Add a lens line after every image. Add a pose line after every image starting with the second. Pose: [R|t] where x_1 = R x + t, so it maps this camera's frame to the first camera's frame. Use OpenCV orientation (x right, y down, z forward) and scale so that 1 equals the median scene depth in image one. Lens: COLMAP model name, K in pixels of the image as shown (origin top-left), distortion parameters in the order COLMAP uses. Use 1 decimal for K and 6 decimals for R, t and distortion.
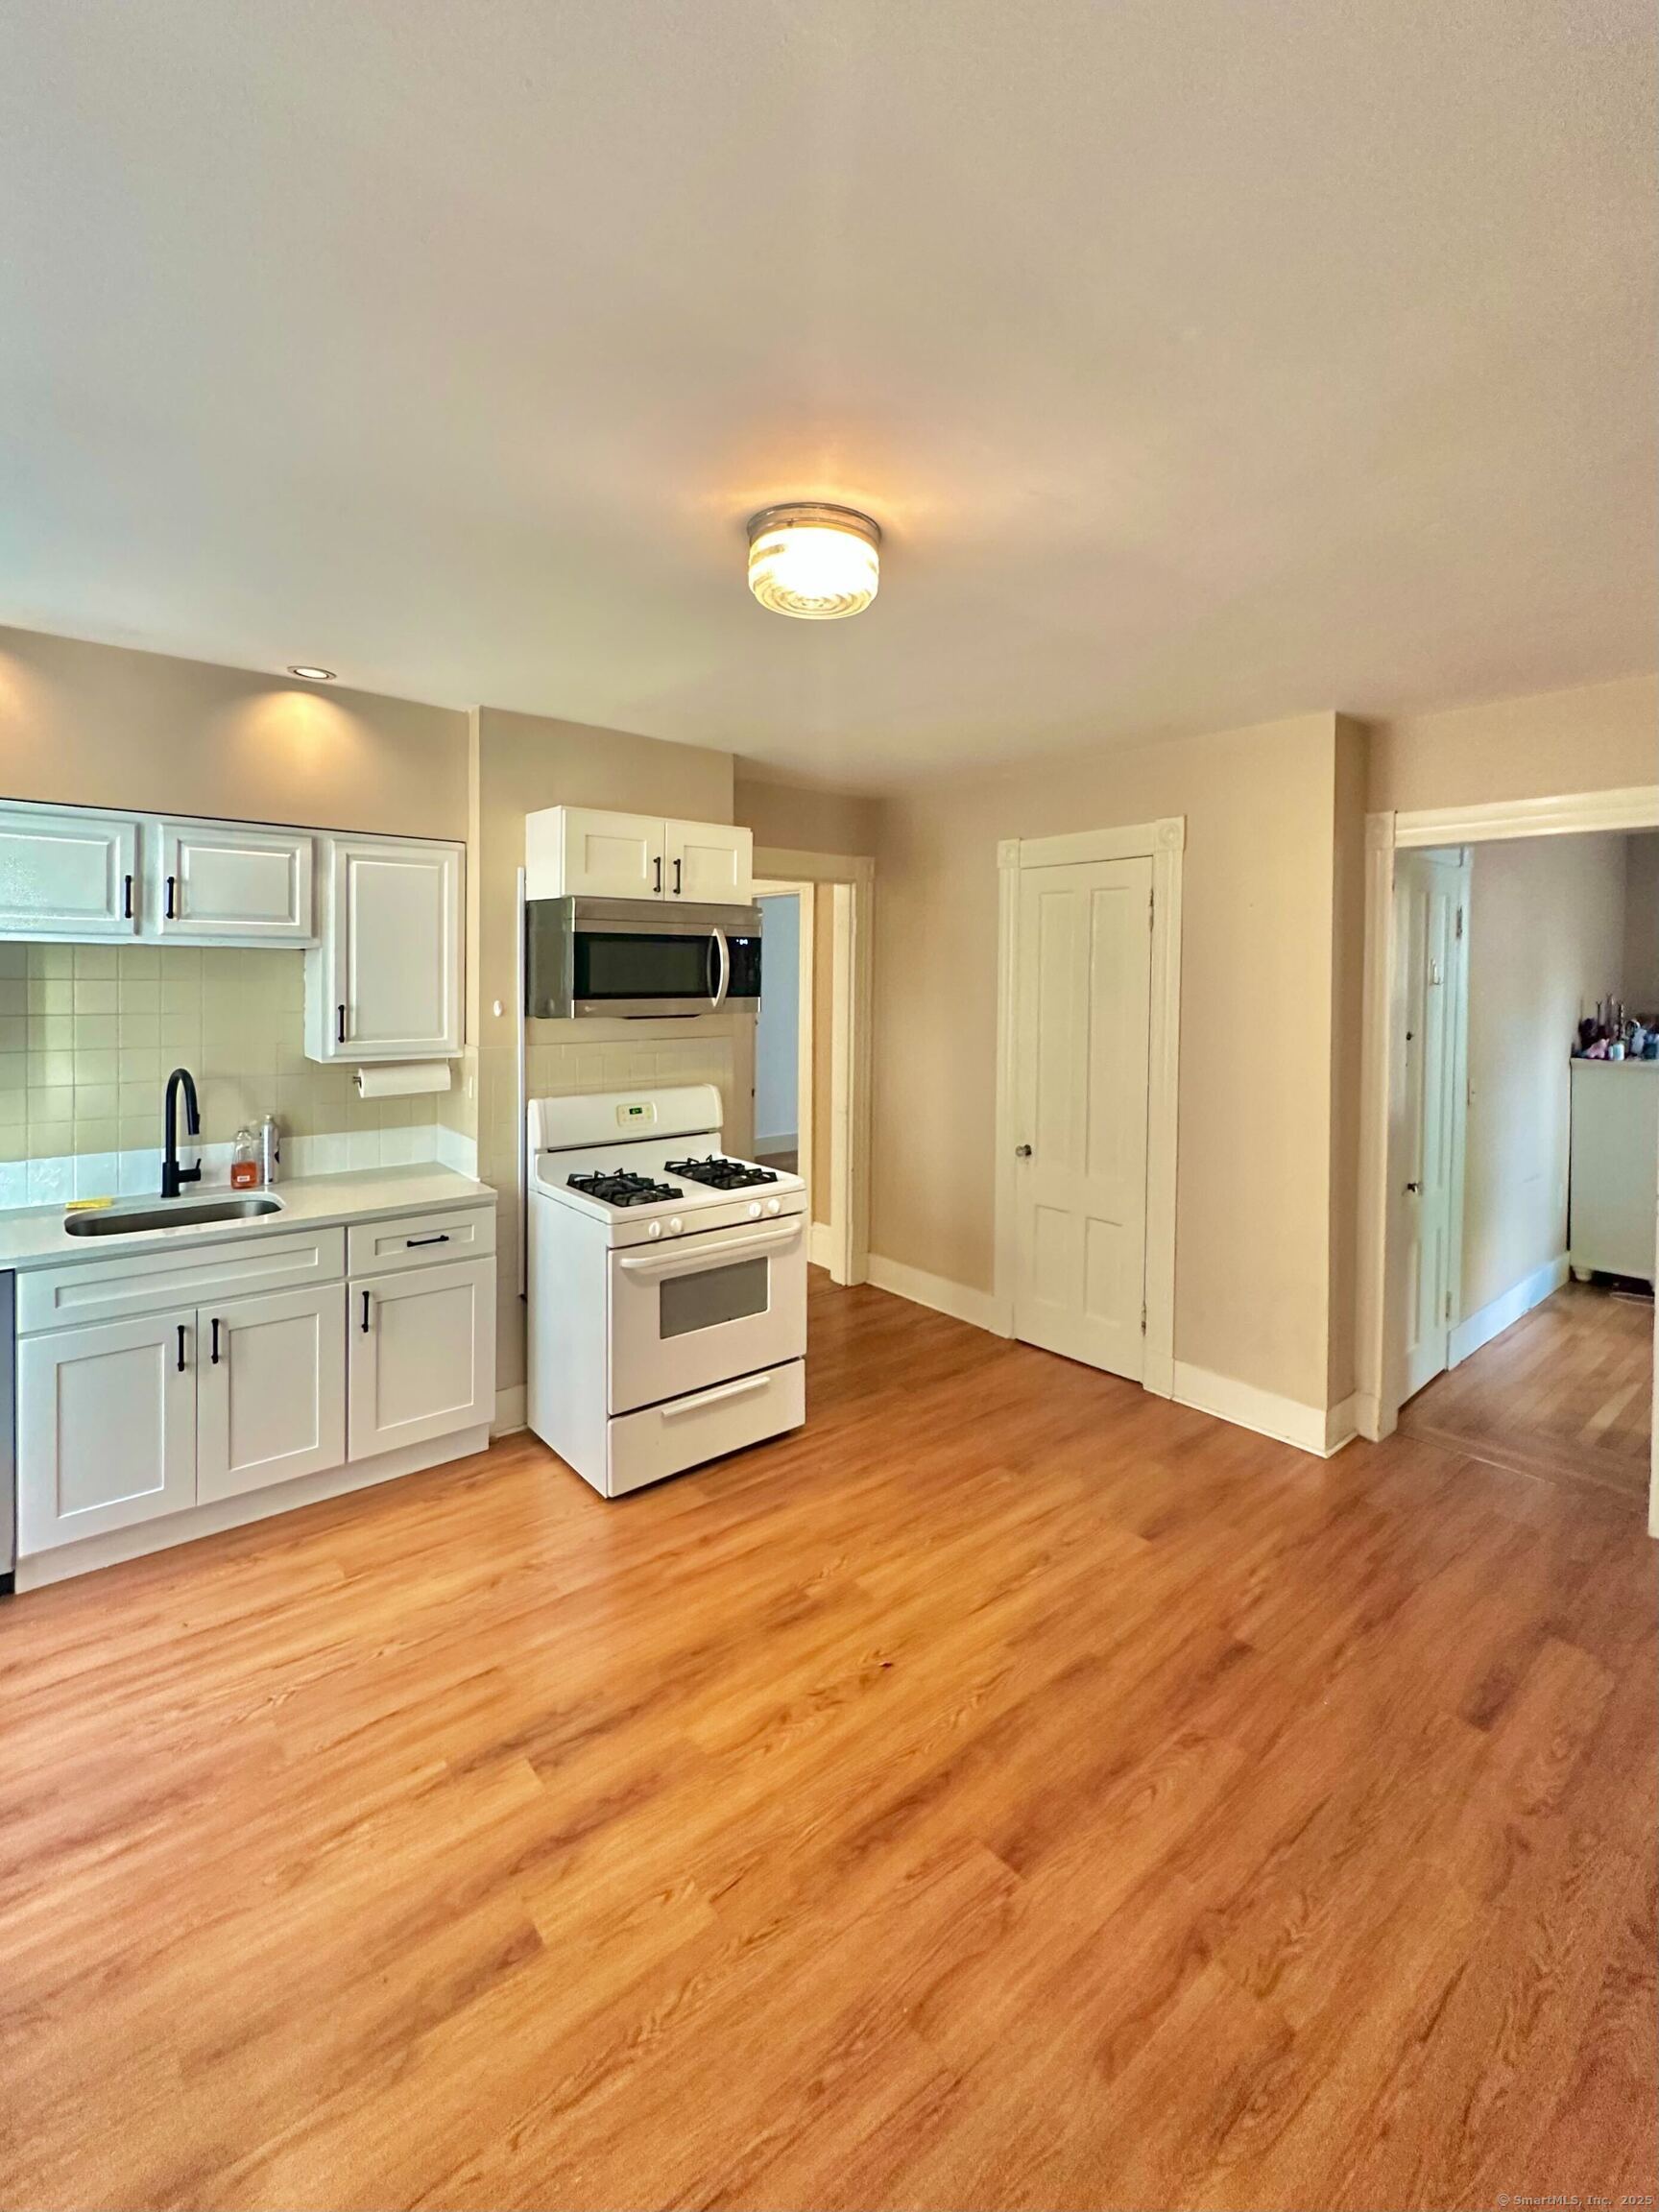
lens RADIAL K [[971.5, 0, 862.8], [0, 971.5, 984.5], [0, 0, 1]] dist [-0.003049, 0.003419]
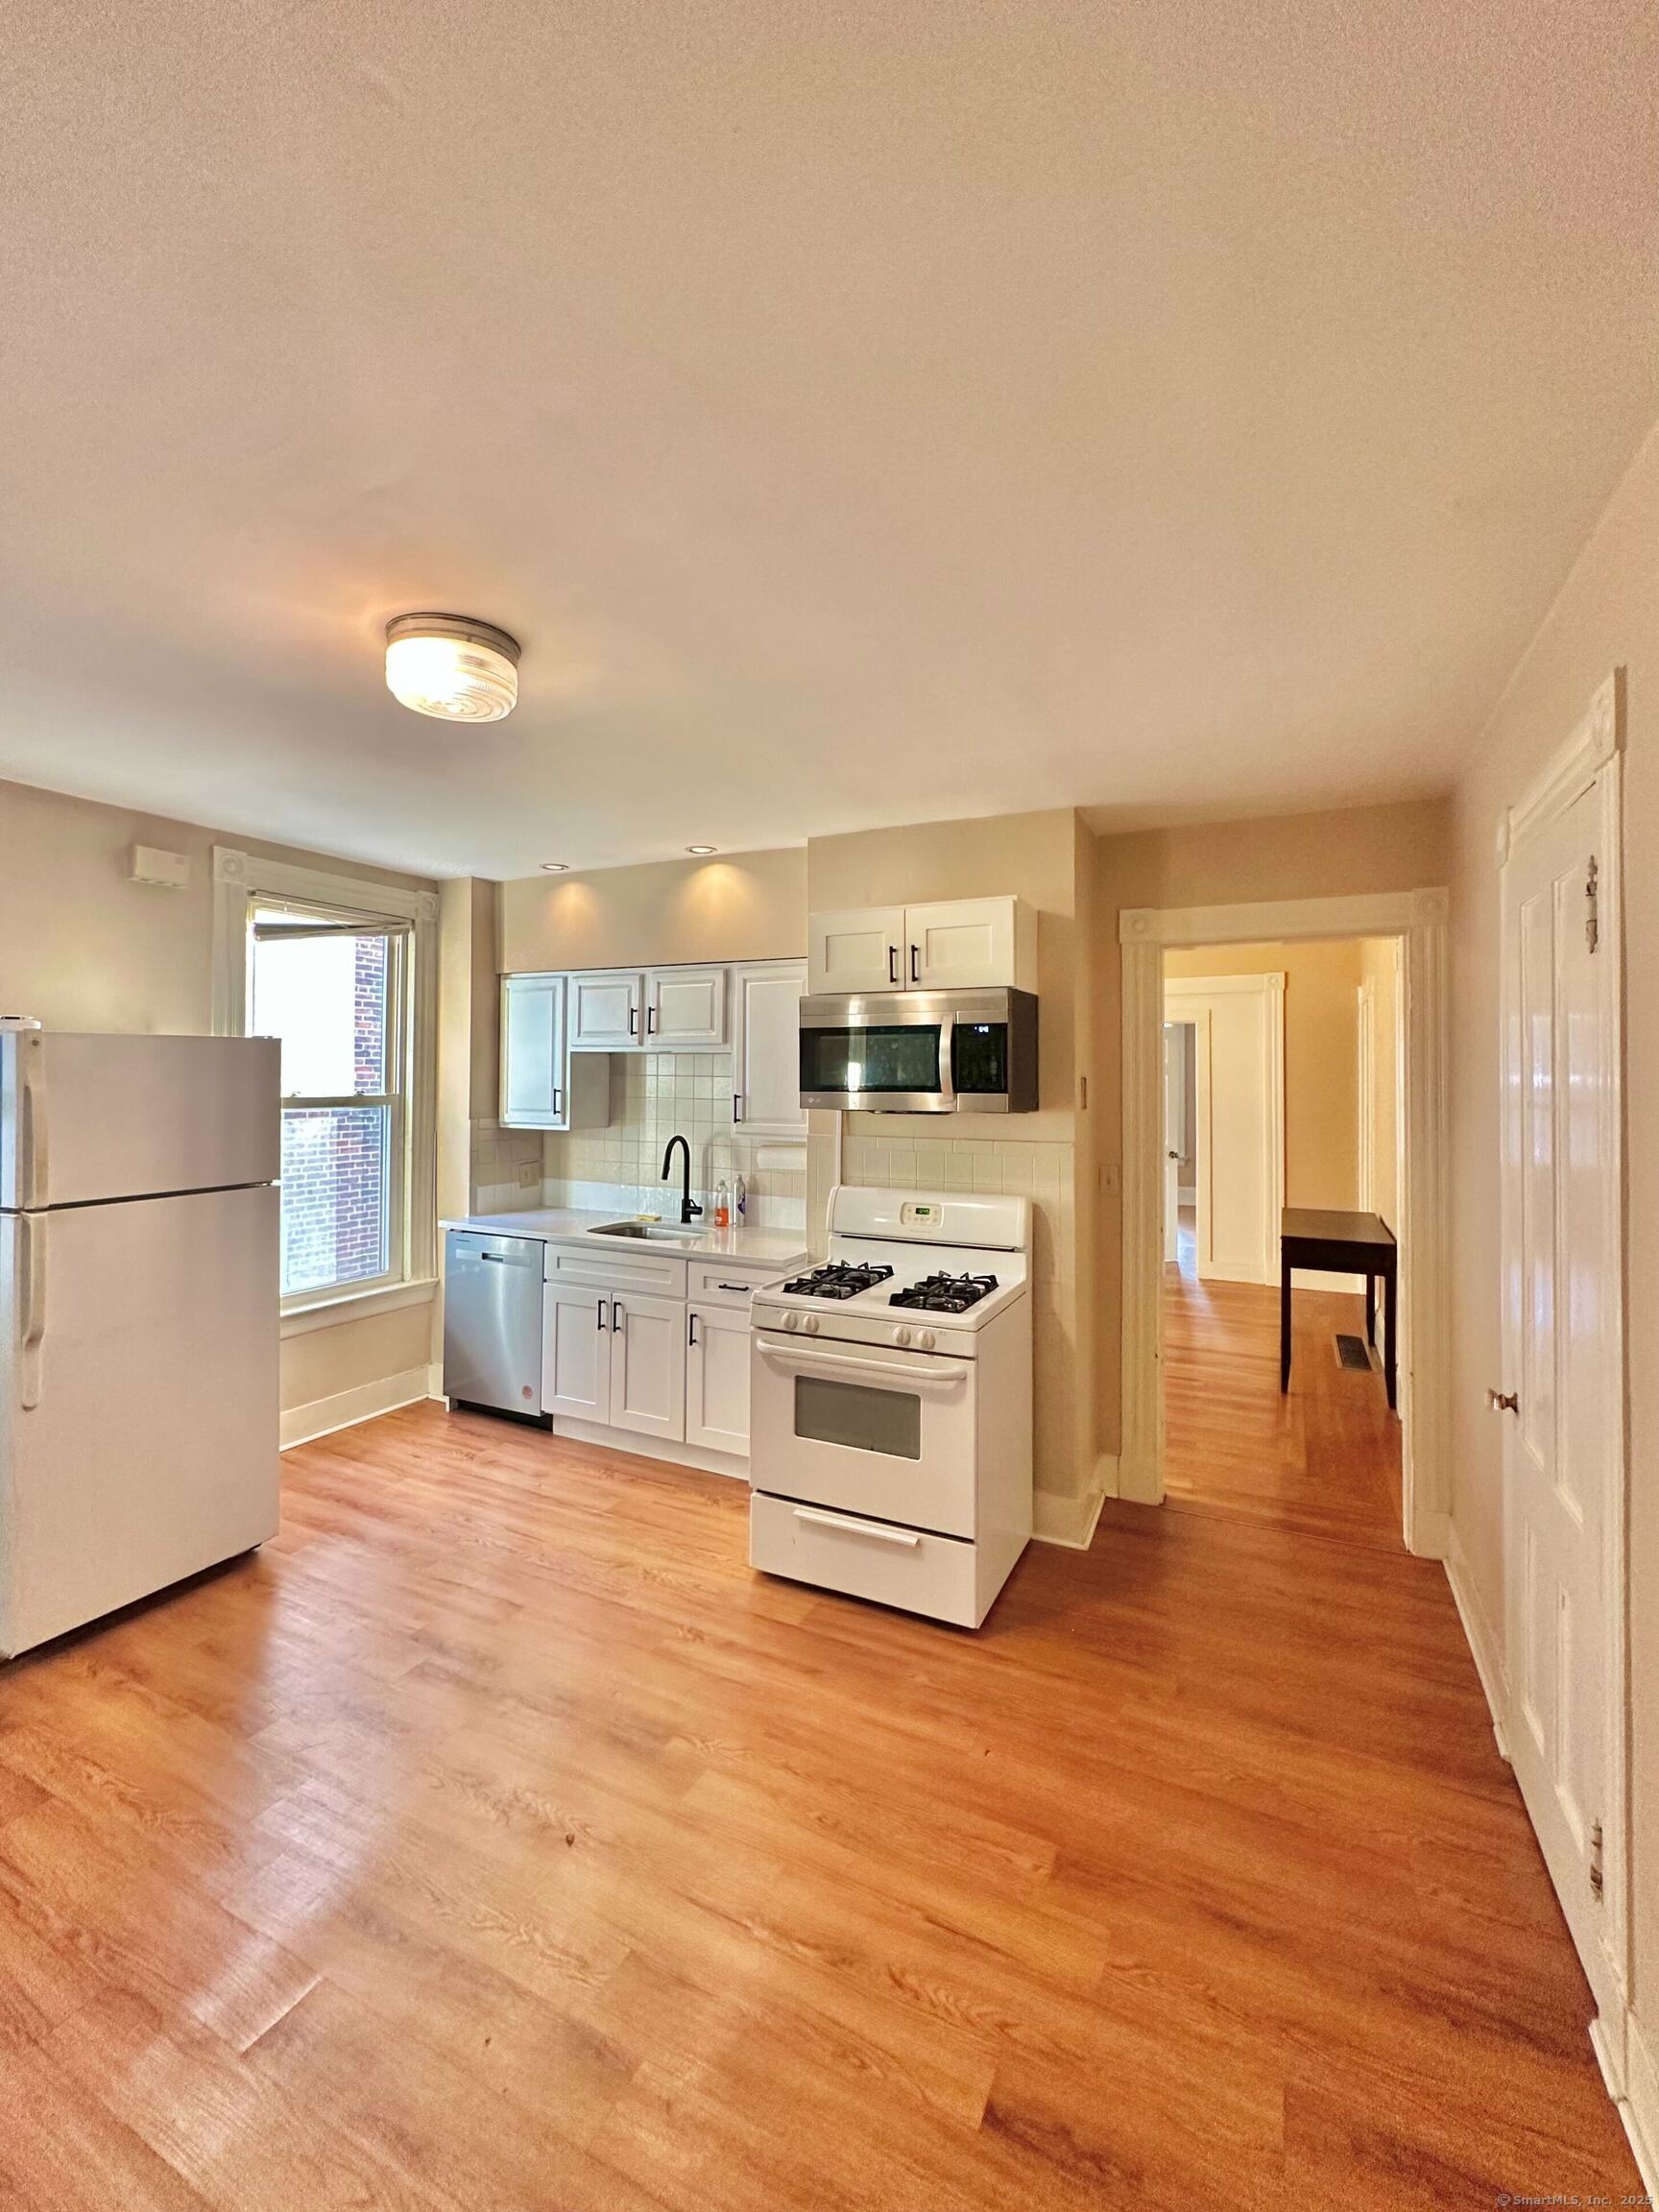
lens RADIAL K [[923.2, 0, 822.4], [0, 923.2, 1060.2], [0, 0, 1]] dist [0.000004, 0.000212]
pose [[0.384118, -0.025132, -0.922942, 0.659072], [-0.015072, 0.999326, -0.033484, 0.015216], [0.923161, 0.026773, 0.383481, 0.637826]]
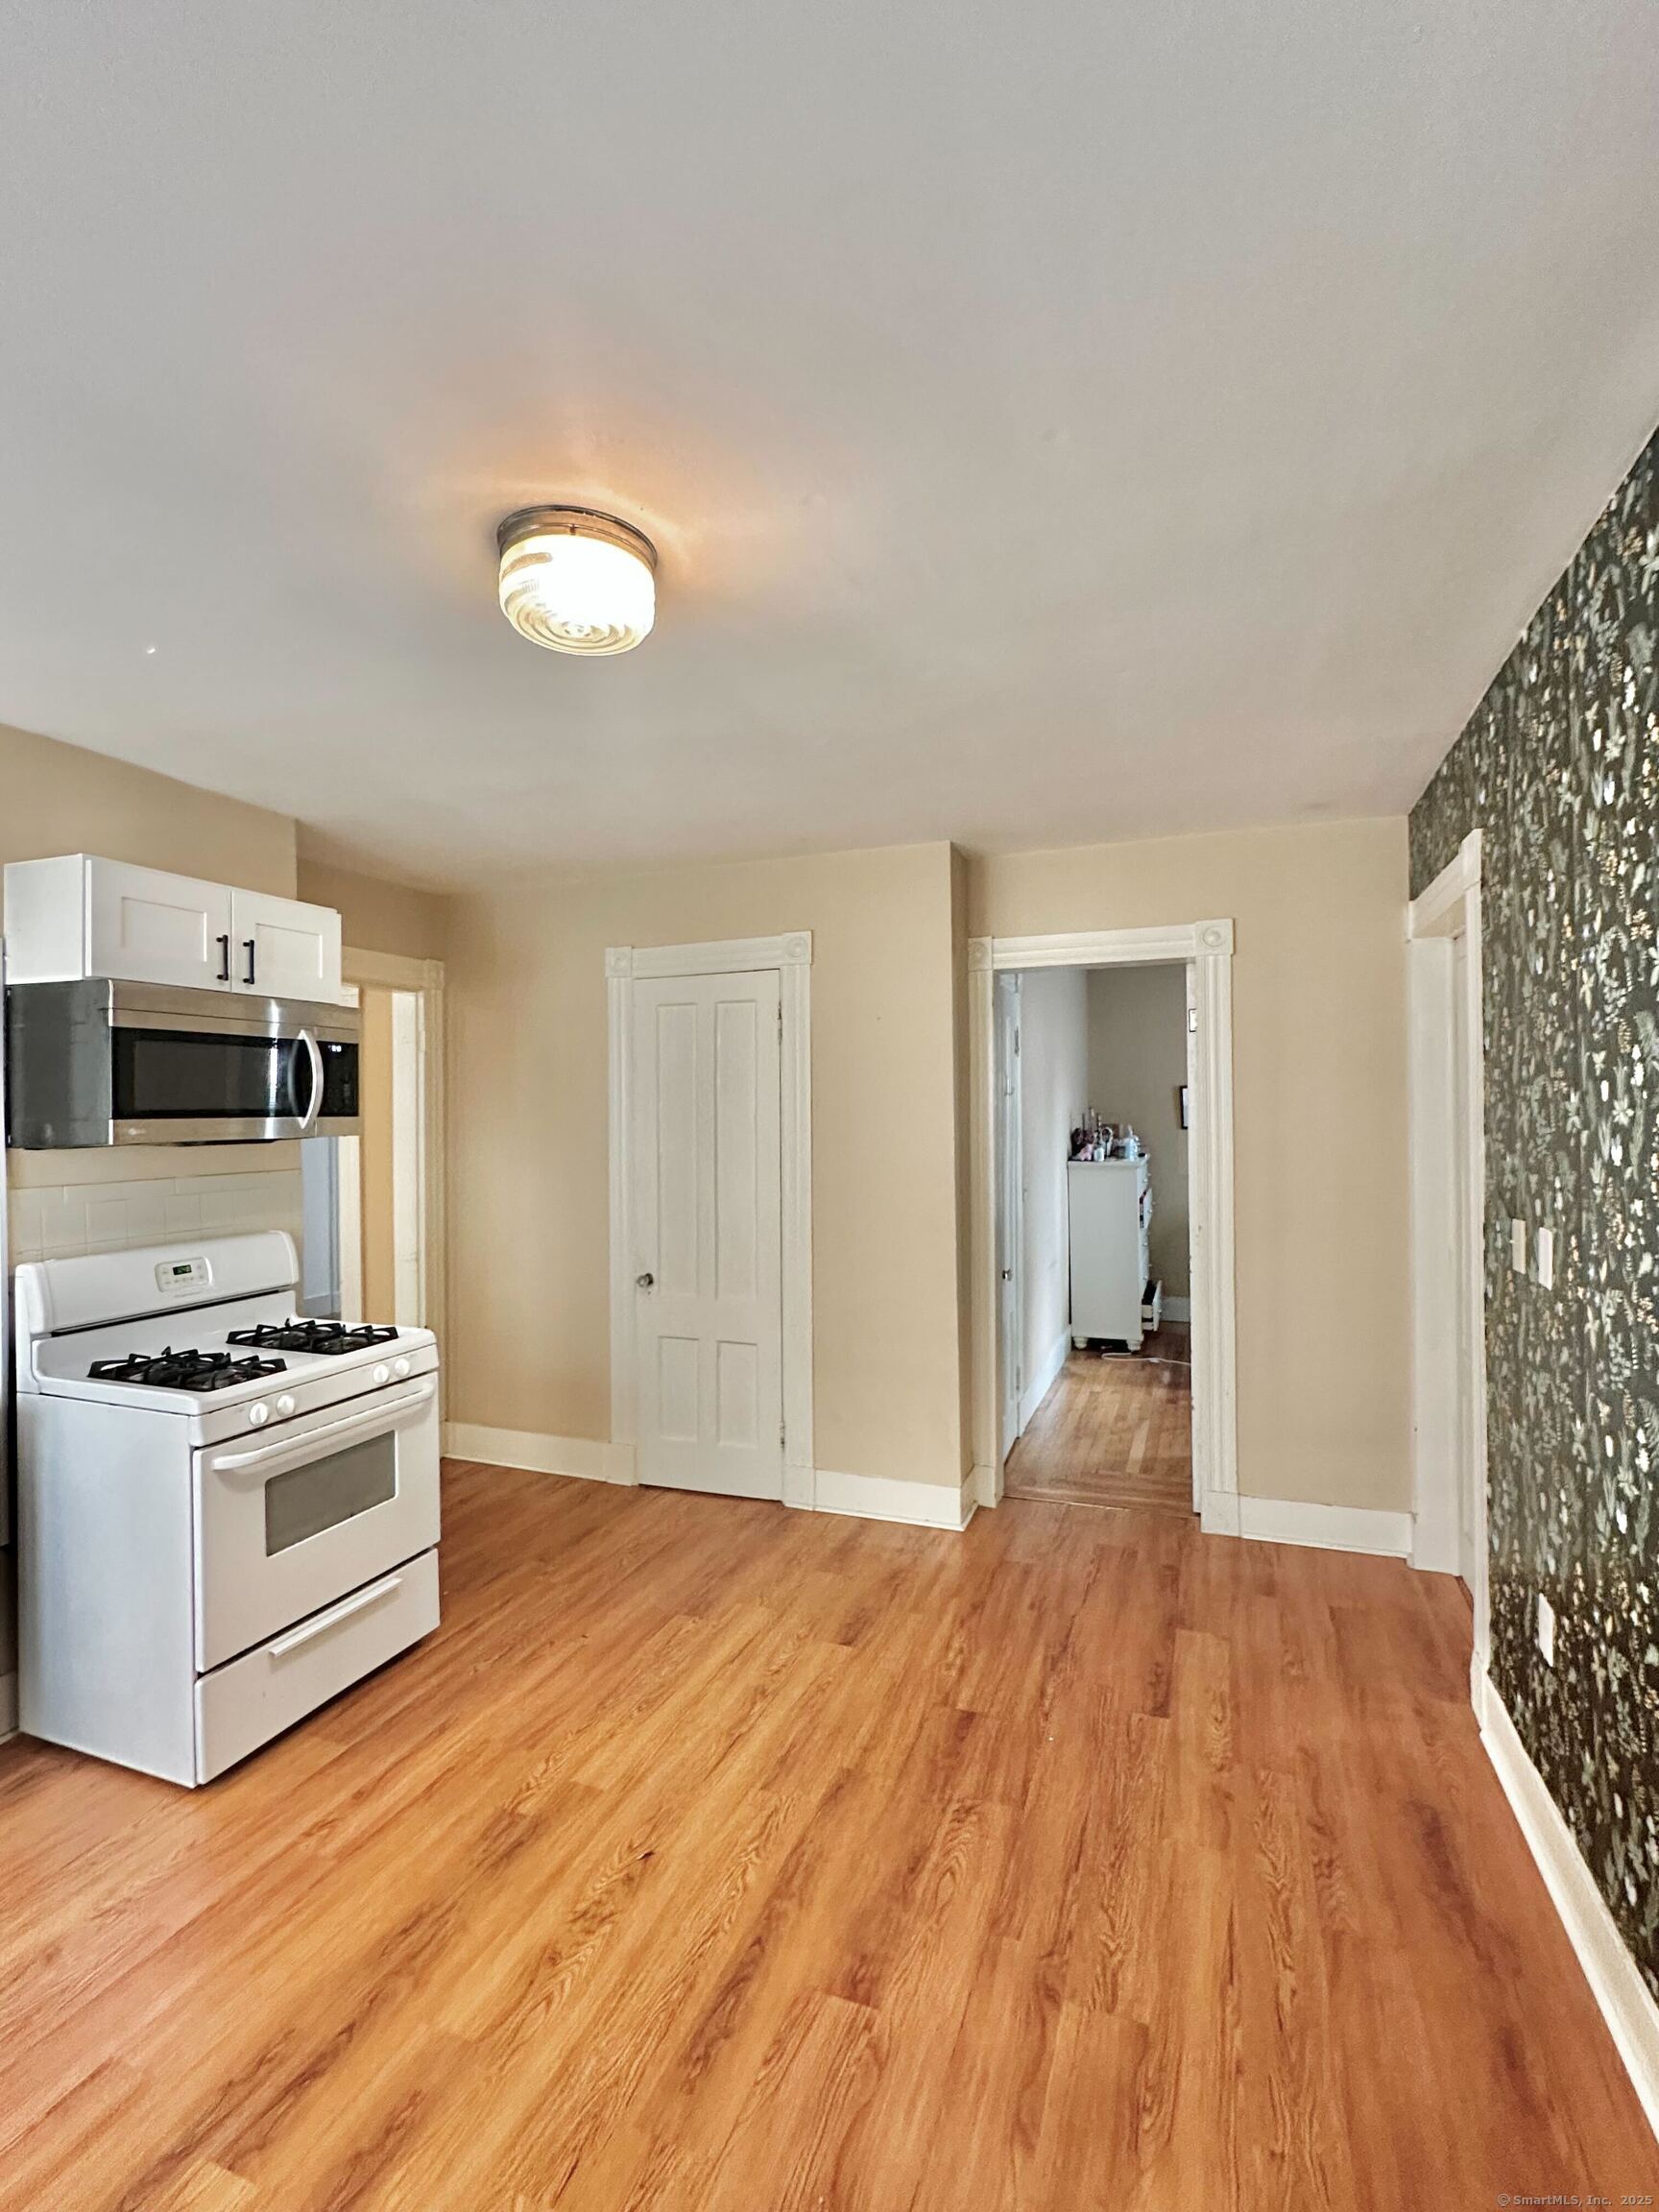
lens RADIAL K [[1012.6, 0, 829.5], [0, 1012.6, 1106.0], [0, 0, 1]] dist [0.000388, 0.000713]
pose [[0.880938, -0.015451, 0.472979, -0.184601], [0.025508, 0.999564, -0.014857, 0.031236], [-0.472544, 0.025152, 0.880948, 0.072874]]
